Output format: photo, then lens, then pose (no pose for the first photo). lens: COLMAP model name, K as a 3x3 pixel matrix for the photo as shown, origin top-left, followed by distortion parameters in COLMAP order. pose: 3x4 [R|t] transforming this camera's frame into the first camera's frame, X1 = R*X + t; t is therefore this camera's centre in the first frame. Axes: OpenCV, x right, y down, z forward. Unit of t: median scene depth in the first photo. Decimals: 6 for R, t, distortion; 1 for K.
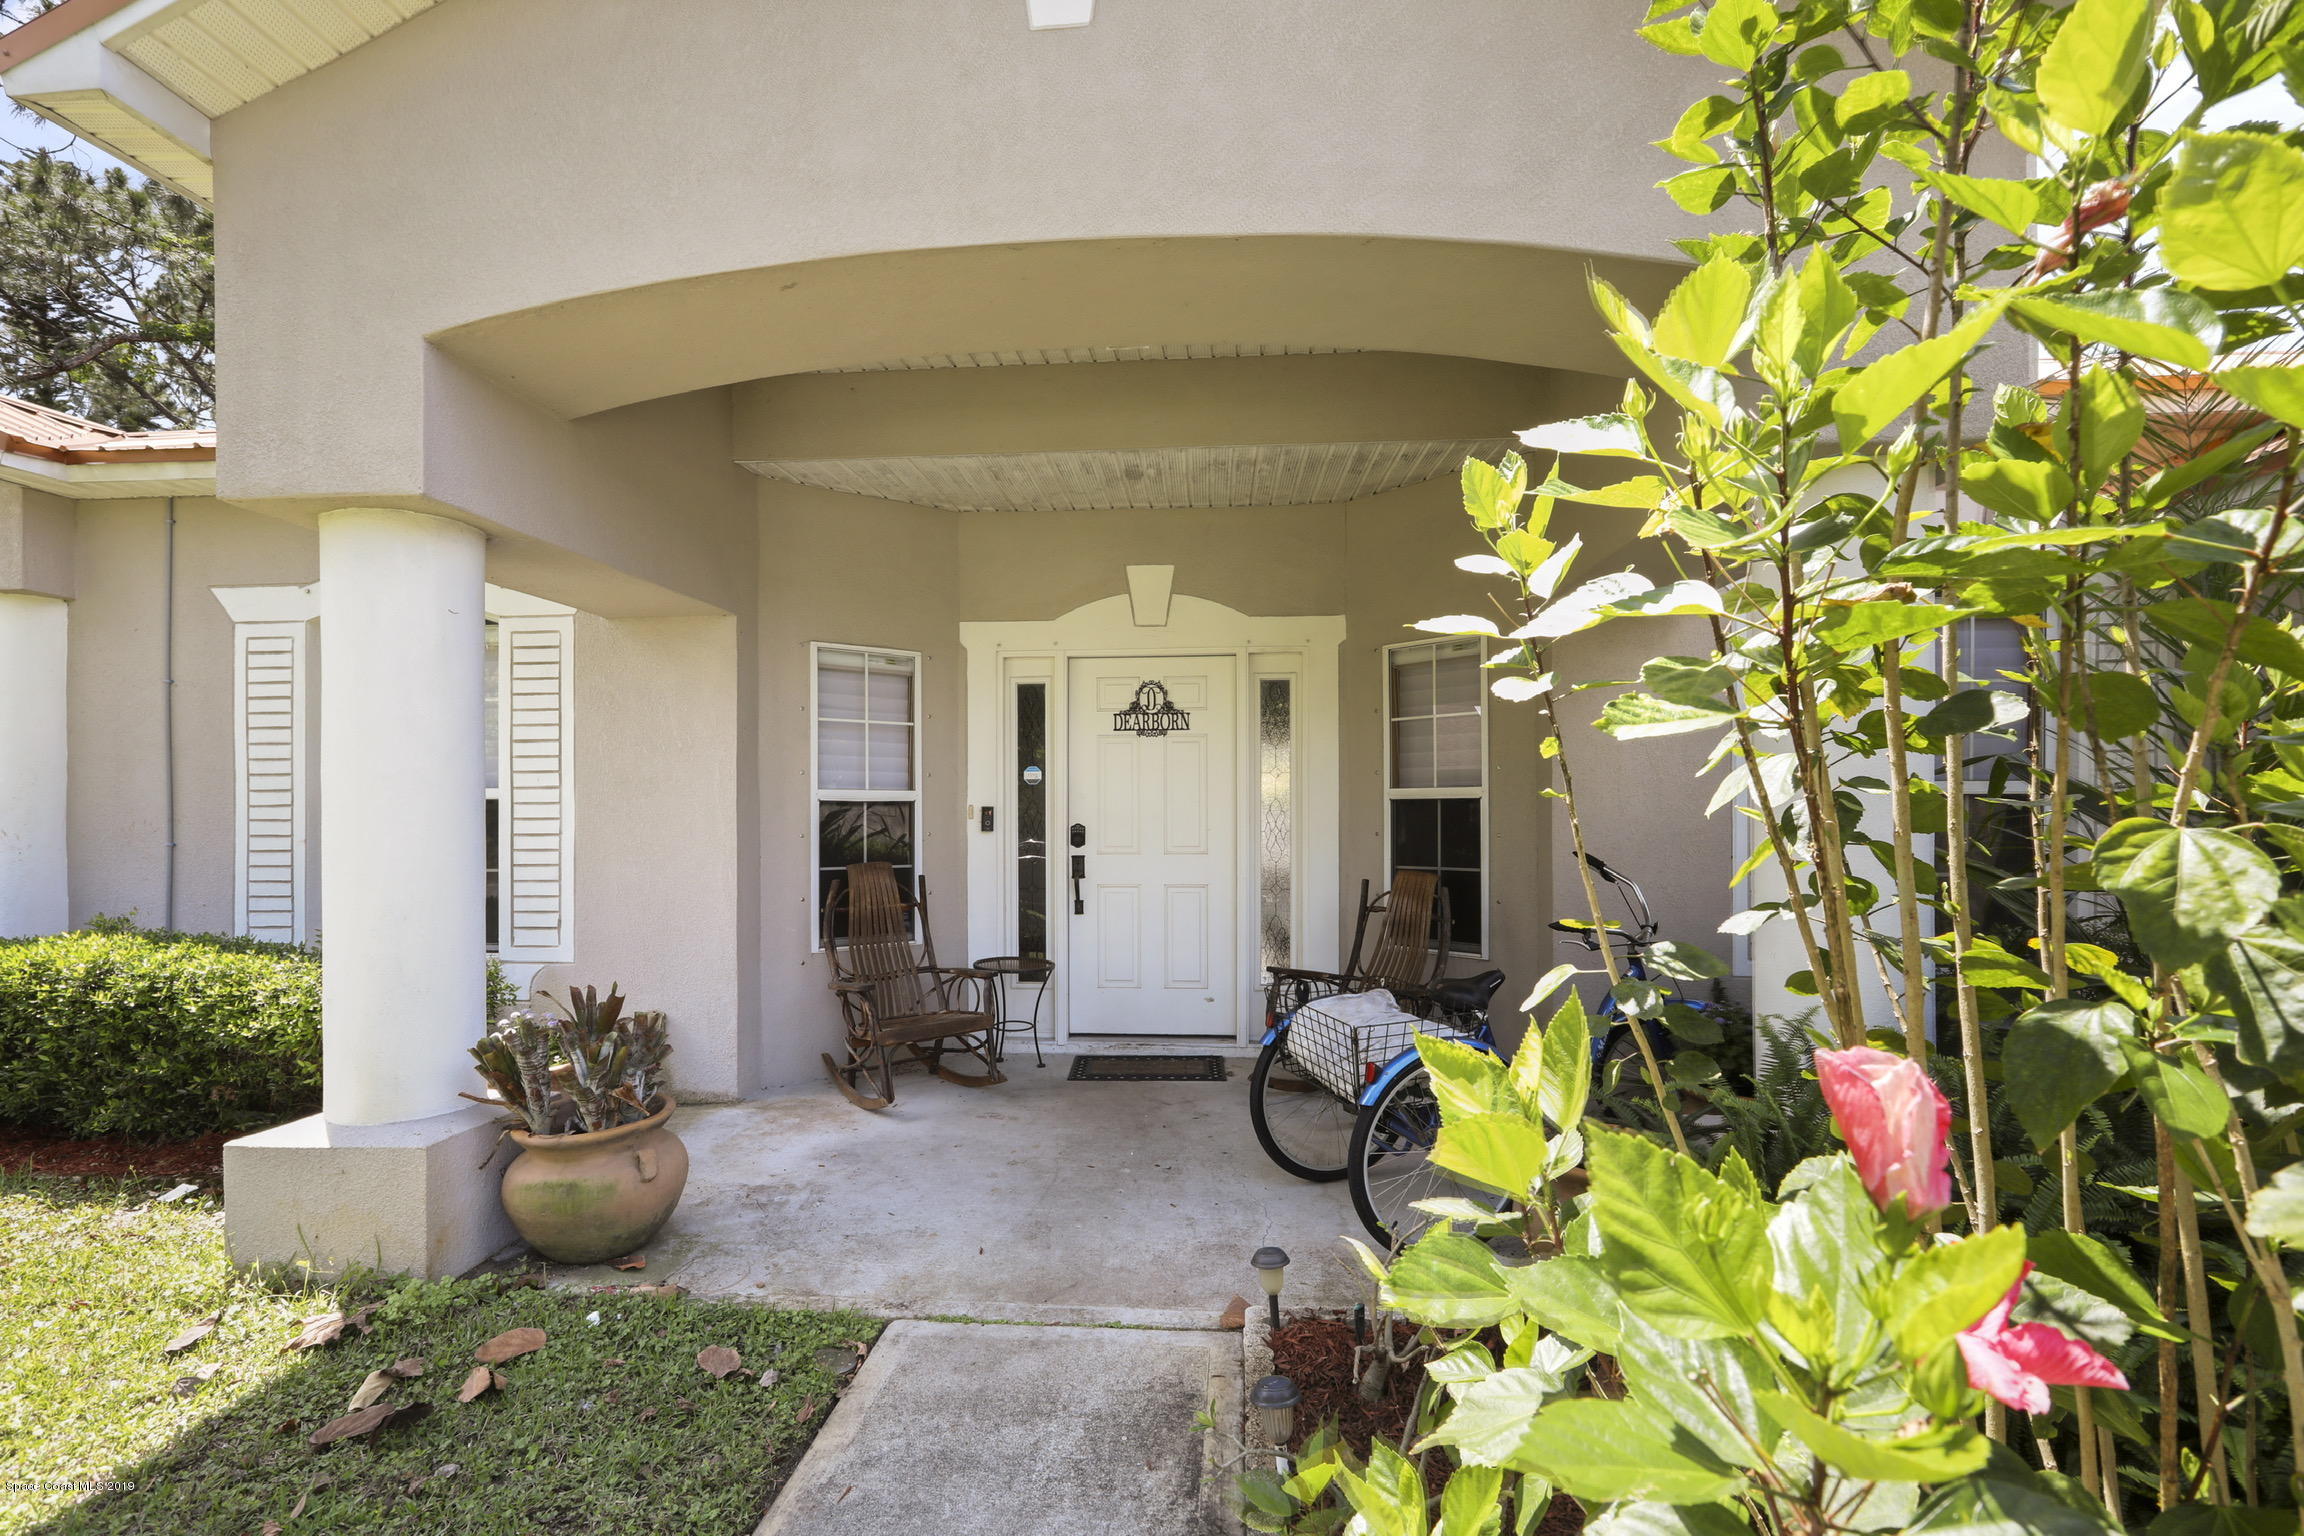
lens RADIAL K [[1087.6, 0, 1160.8], [0, 1087.6, 798.1], [0, 0, 1]] dist [0.015653, 0.001028]
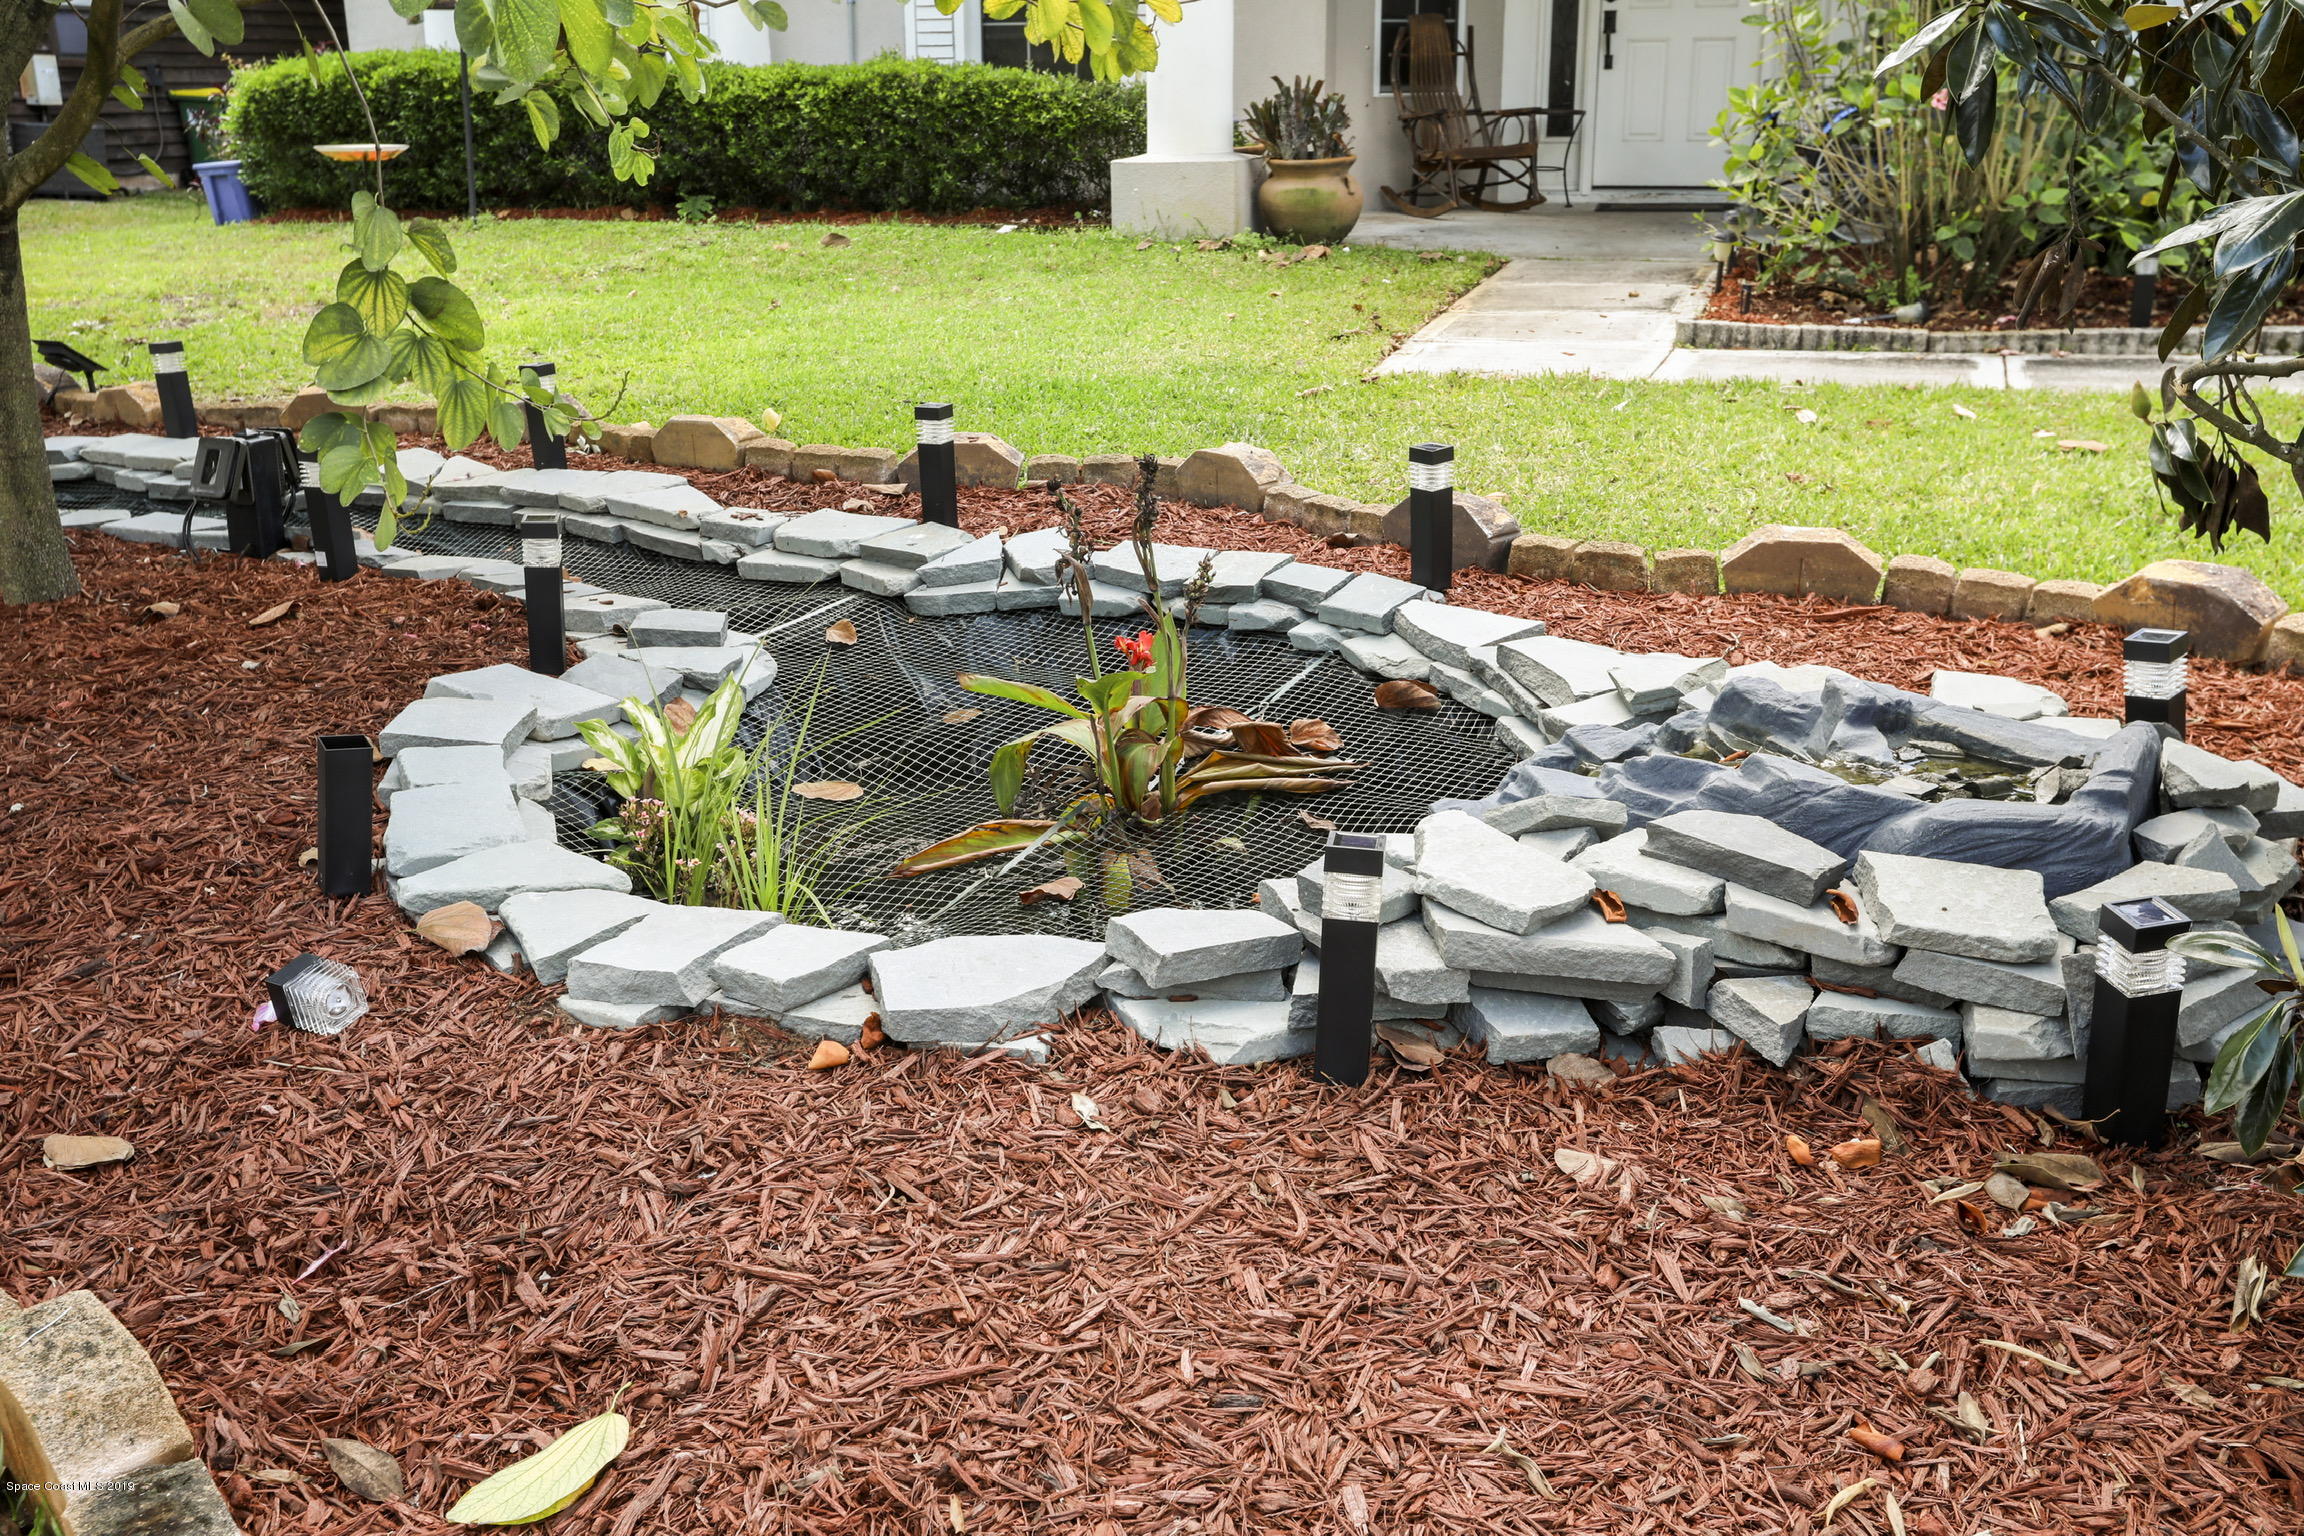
lens RADIAL K [[2395.7, 0, 1159.9], [0, 2395.7, 761.3], [0, 0, 1]] dist [0.025470, 0.000000]
pose [[0.974436, 0.065289, -0.214969, 0.051753], [0.002698, 0.953373, 0.301783, 0.044454], [0.224649, -0.294648, 0.928825, -1.617444]]
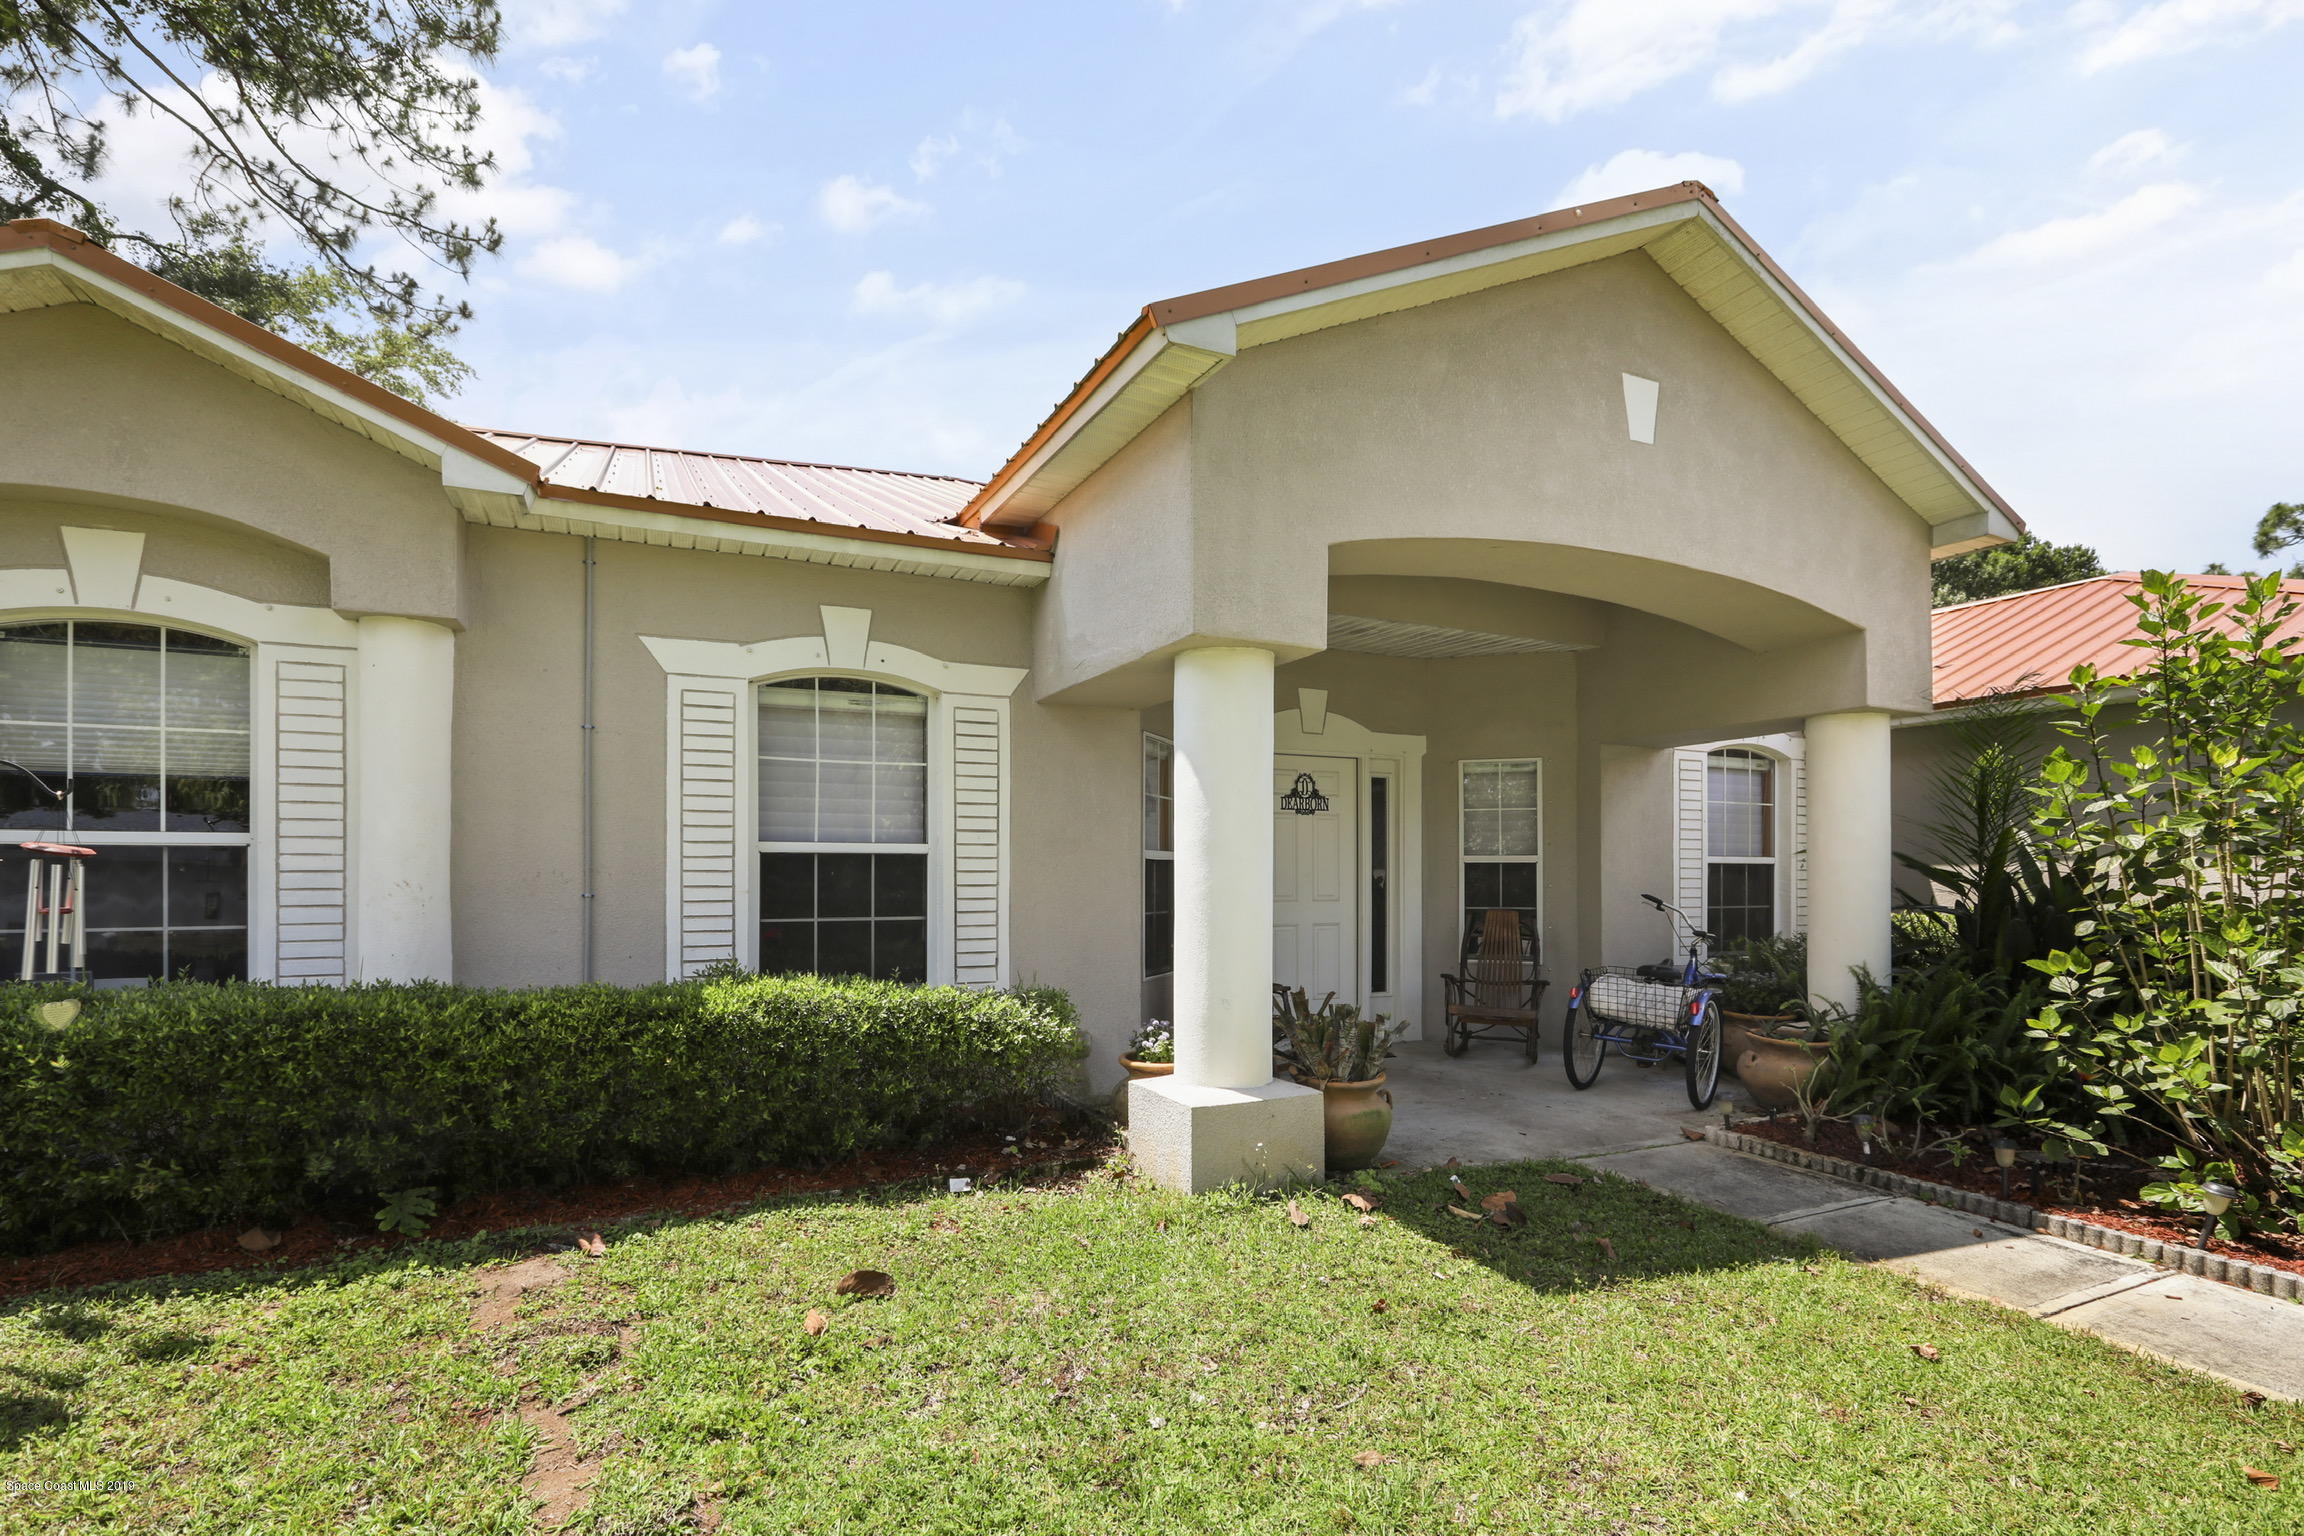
lens RADIAL K [[1087.6, 0, 1205.2], [0, 1087.6, 856.3], [0, 0, 1]] dist [0.015653, 0.001028]
pose [[0.851221, 0.014638, 0.524603, -0.891656], [-0.012415, 0.999893, -0.007756, 0.008002], [-0.524660, 0.000089, 0.851312, -0.094850]]
